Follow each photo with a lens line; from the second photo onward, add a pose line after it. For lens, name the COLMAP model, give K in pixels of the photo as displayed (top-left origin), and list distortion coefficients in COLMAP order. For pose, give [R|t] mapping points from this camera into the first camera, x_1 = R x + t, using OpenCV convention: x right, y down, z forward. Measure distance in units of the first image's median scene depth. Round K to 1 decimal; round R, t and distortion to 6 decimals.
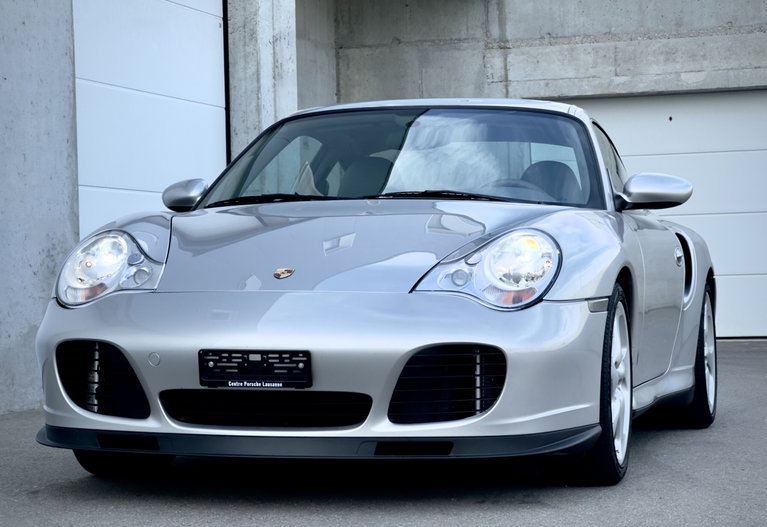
lens RADIAL K [[2138.8, 0, 384.8], [0, 2138.8, 265.5], [0, 0, 1]] dist [0.096171, 0.000000]
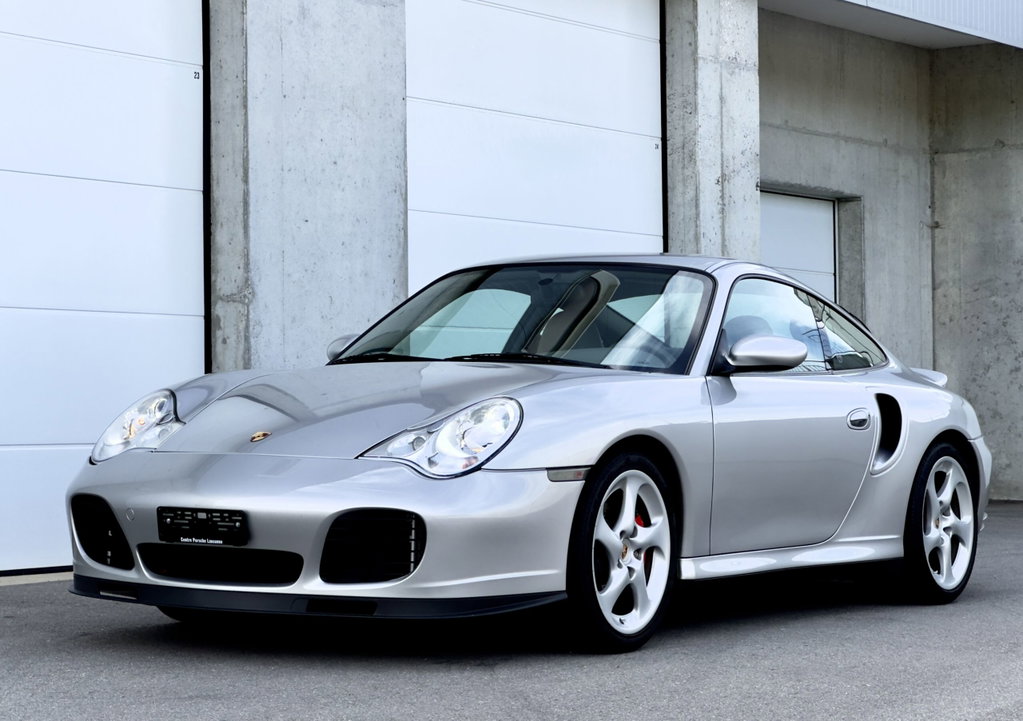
lens RADIAL K [[2635.7, 0, 507.9], [0, 2635.7, 362.4], [0, 0, 1]] dist [0.049272, 0.000000]
pose [[0.952209, 0.014281, -0.305113, 0.261544], [-0.016930, 0.999838, -0.006037, -0.015247], [0.304977, 0.010914, 0.952297, -0.113332]]
